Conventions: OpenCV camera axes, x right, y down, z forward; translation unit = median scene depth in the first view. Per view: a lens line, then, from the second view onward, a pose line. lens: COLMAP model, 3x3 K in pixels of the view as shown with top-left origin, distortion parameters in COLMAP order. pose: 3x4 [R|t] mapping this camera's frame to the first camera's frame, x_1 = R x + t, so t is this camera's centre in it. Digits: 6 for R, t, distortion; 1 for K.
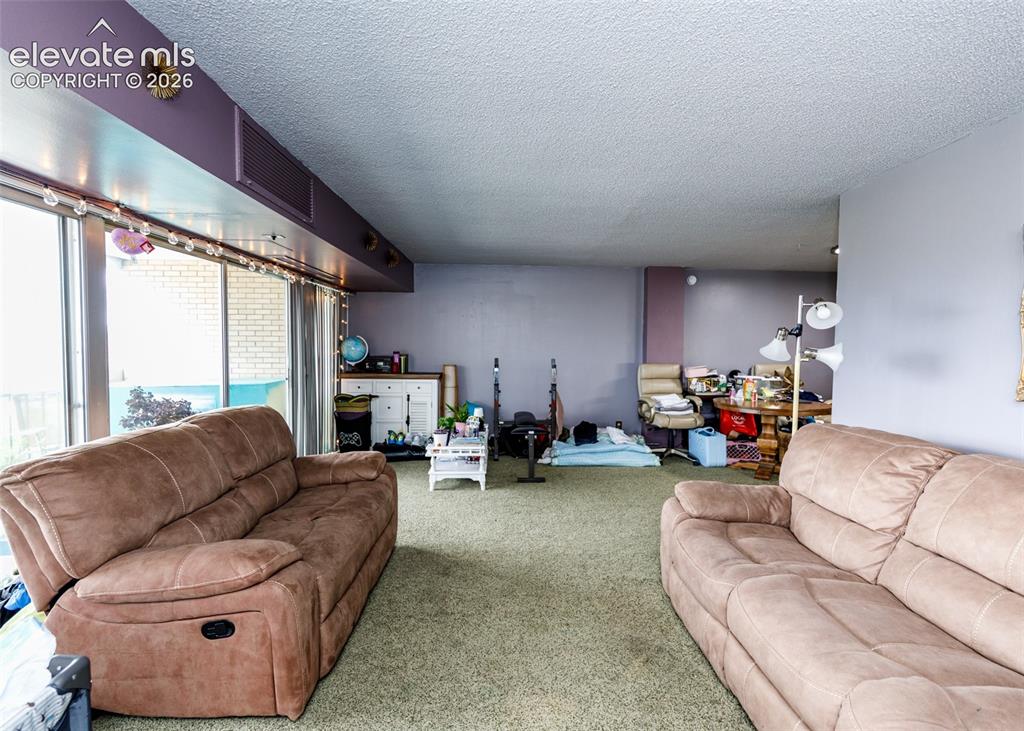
lens RADIAL K [[473.0, 0, 514.0], [0, 473.0, 370.4], [0, 0, 1]] dist [0.003309, 0.000378]
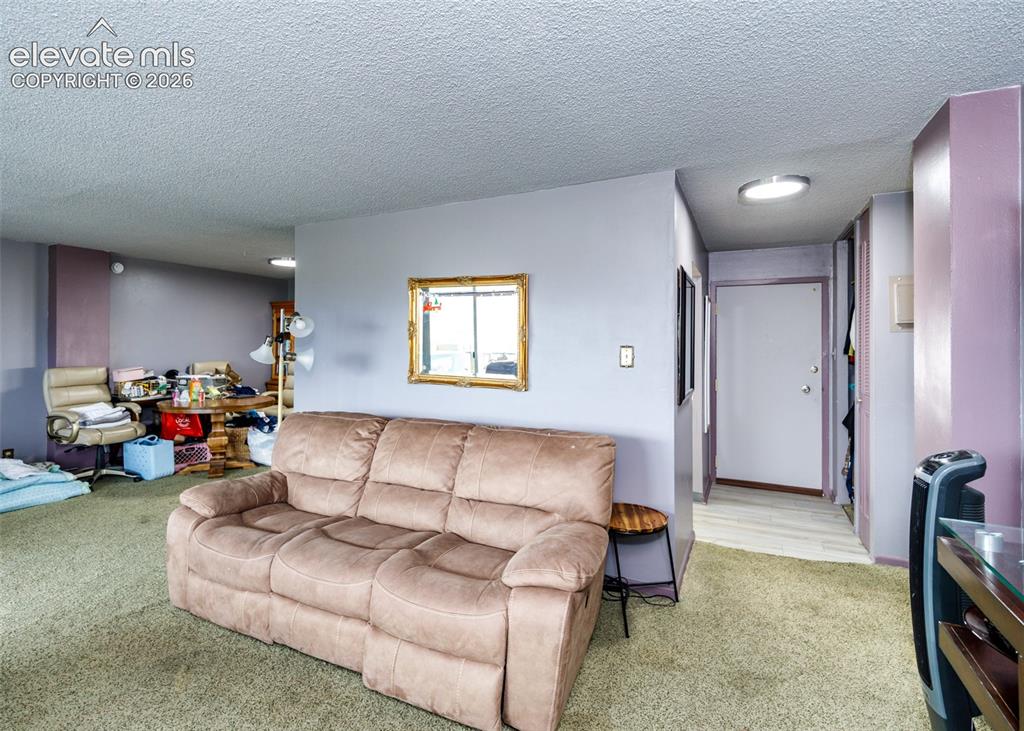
lens RADIAL K [[520.3, 0, 510.0], [0, 520.3, 345.0], [0, 0, 1]] dist [0.002560, 0.000324]
pose [[0.446832, -0.012430, 0.894532, -0.274214], [0.040216, 0.999172, -0.006205, -0.029291], [-0.893714, 0.038747, 0.446962, -0.094940]]
